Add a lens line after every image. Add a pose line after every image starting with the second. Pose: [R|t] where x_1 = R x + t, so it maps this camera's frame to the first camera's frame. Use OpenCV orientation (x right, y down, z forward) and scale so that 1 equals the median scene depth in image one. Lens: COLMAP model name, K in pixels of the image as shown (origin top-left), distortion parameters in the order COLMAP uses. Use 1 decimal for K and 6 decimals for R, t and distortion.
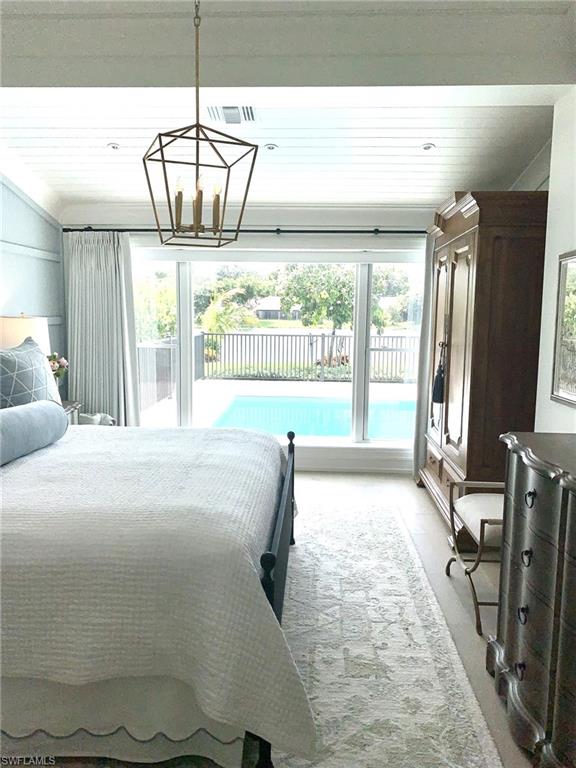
lens RADIAL K [[580.0, 0, 288.8], [0, 580.0, 383.2], [0, 0, 1]] dist [0.041622, -0.067497]
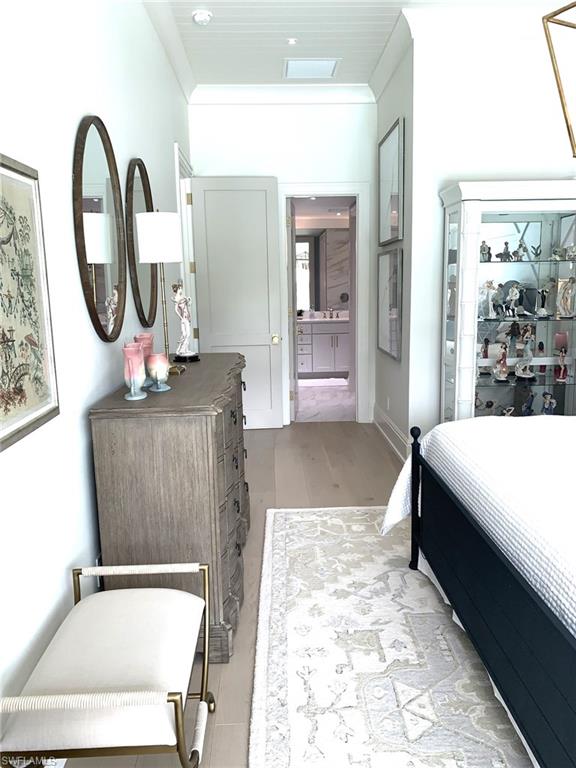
lens RADIAL K [[580.0, 0, 288.9], [0, 580.0, 383.2], [0, 0, 1]] dist [0.041622, -0.067497]
pose [[-0.997214, 0.015861, -0.072889, 0.311962], [-0.005223, 0.959890, 0.280329, -0.195631], [0.074411, 0.279928, -0.957133, 1.803750]]
